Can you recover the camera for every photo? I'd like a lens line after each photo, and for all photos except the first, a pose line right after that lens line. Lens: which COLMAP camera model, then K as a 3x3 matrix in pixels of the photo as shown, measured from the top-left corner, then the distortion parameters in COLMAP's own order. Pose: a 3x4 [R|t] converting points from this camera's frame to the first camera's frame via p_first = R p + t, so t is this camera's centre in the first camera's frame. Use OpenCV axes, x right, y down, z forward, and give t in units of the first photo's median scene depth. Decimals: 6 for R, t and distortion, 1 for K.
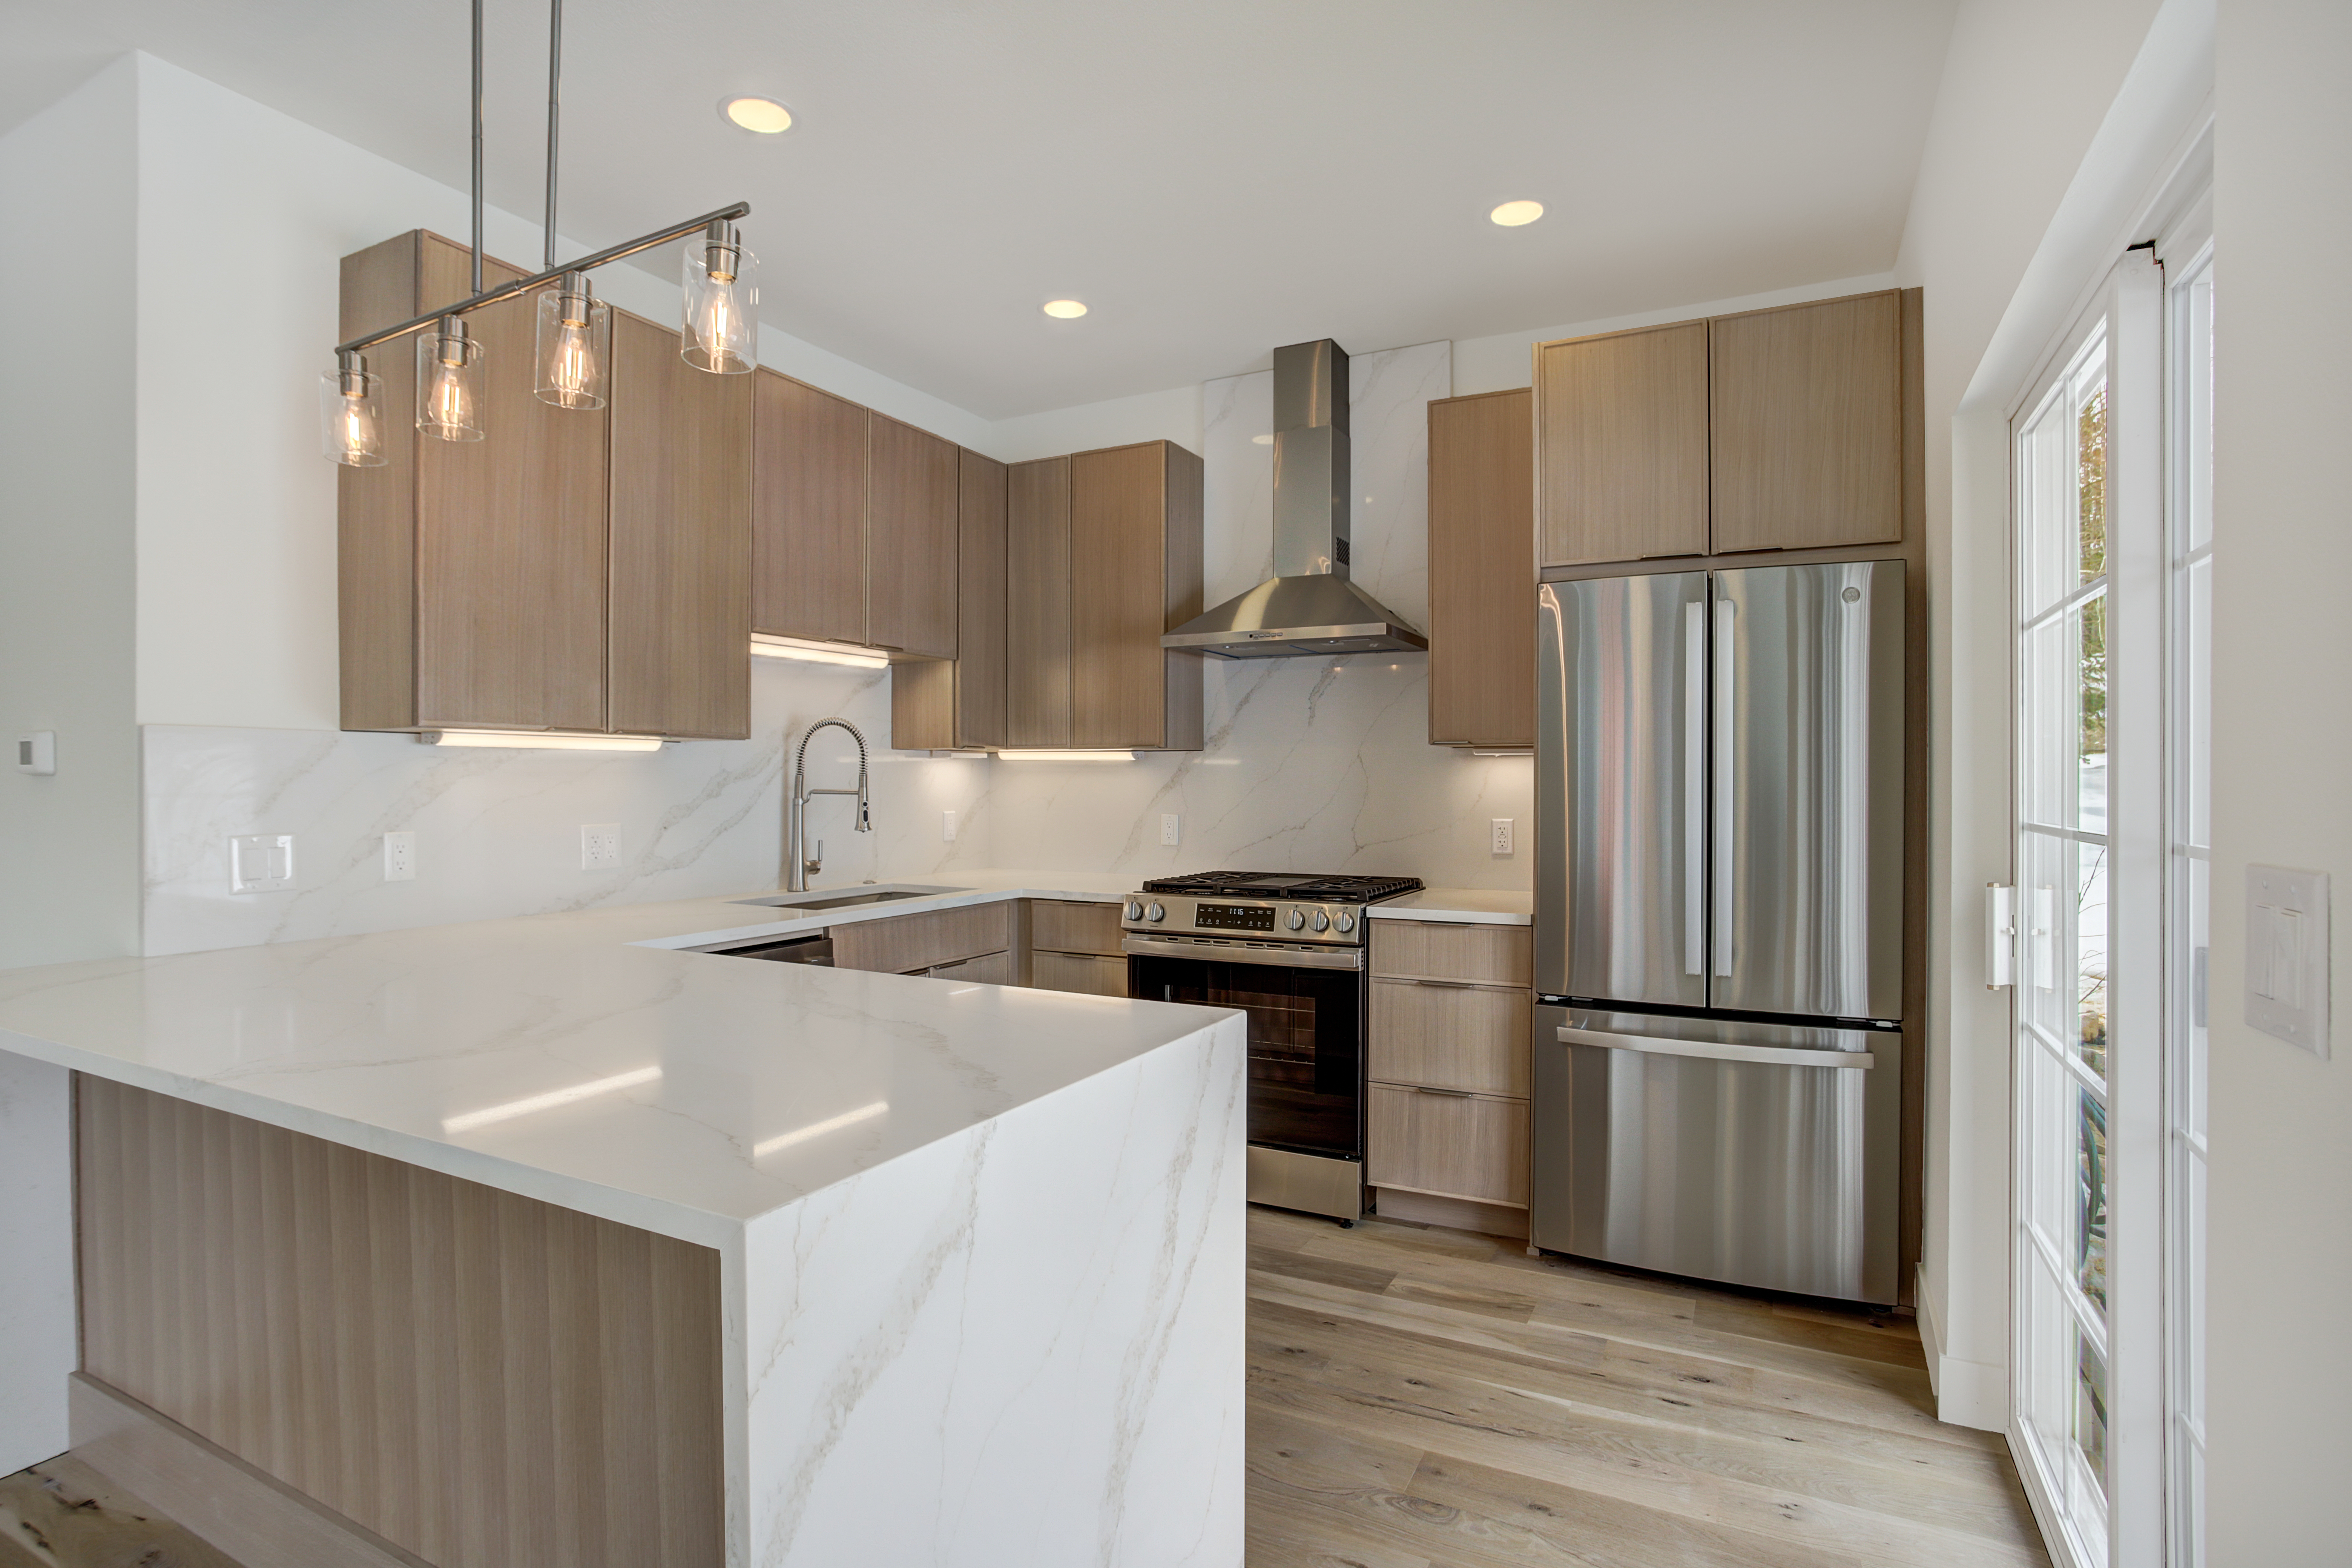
lens RADIAL K [[1158.6, 0, 1176.0], [0, 1158.6, 784.0], [0, 0, 1]] dist [-0.050668, 0.031200]
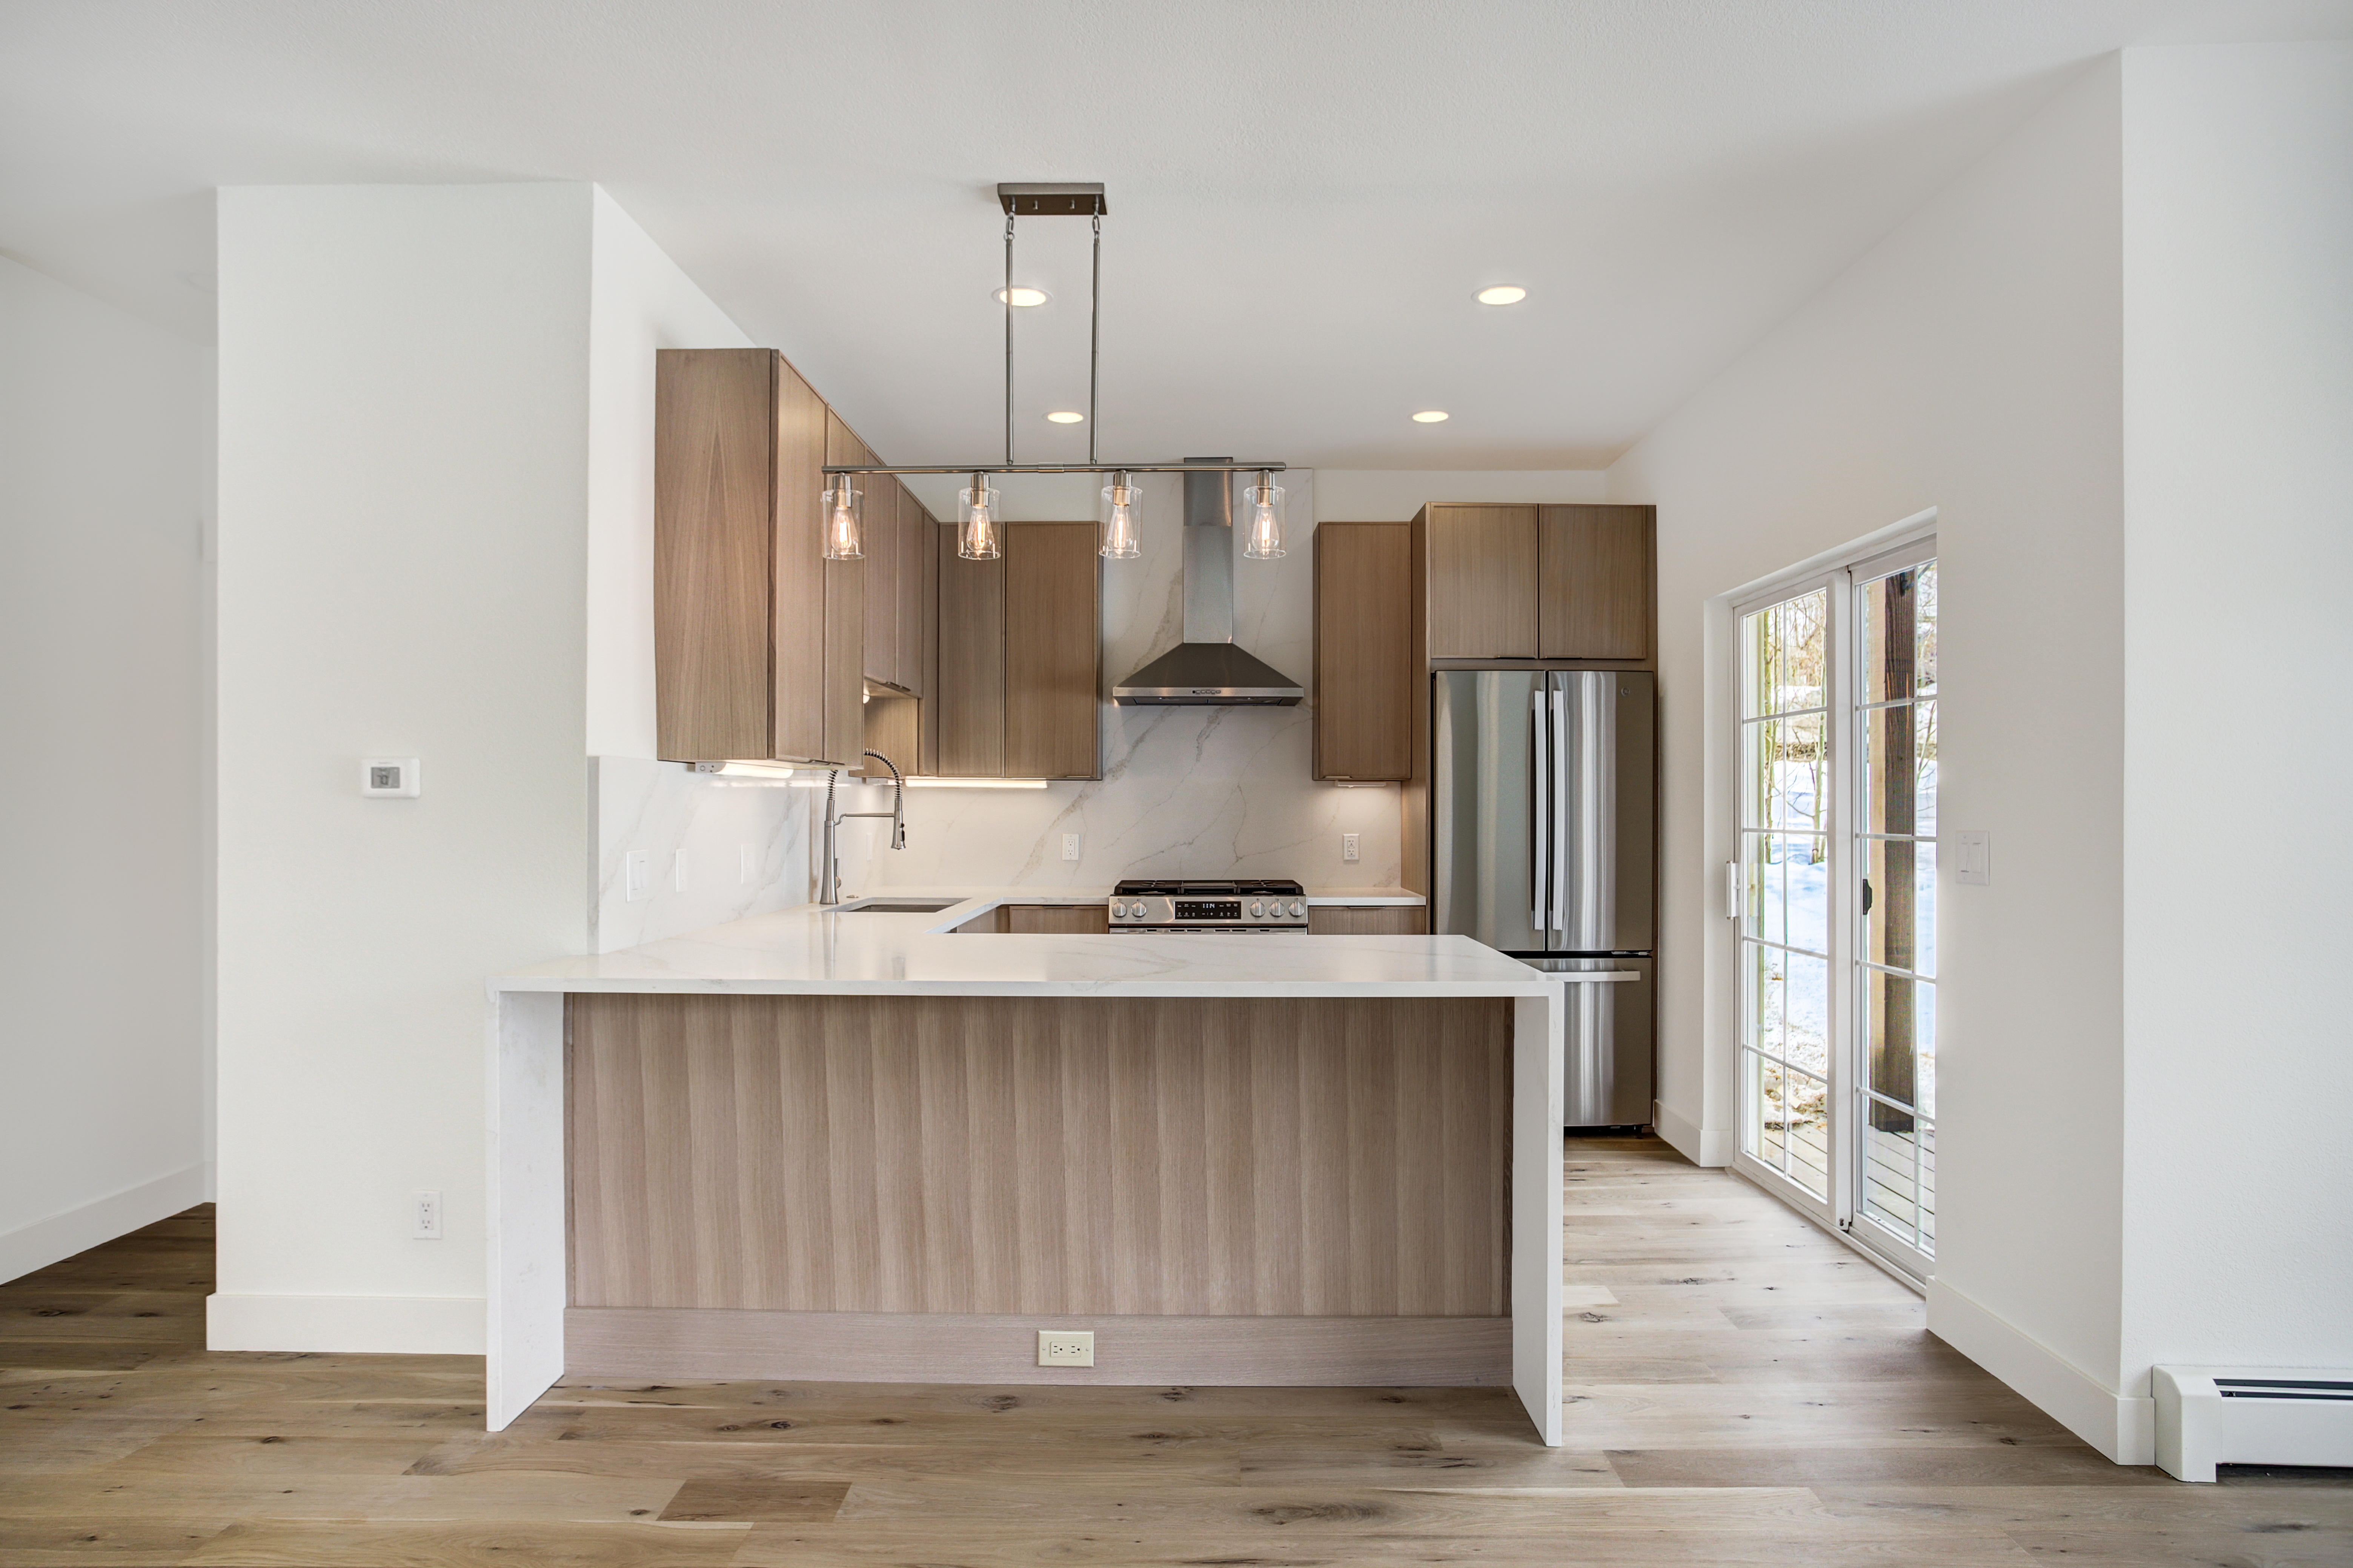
lens RADIAL K [[1333.3, 0, 1178.3], [0, 1333.3, 807.8], [0, 0, 1]] dist [-0.001111, -0.000145]
pose [[0.892834, 0.000490, 0.450385, -0.666962], [0.000155, 0.999999, -0.001396, 0.001927], [-0.450385, 0.001316, 0.892833, -0.331541]]
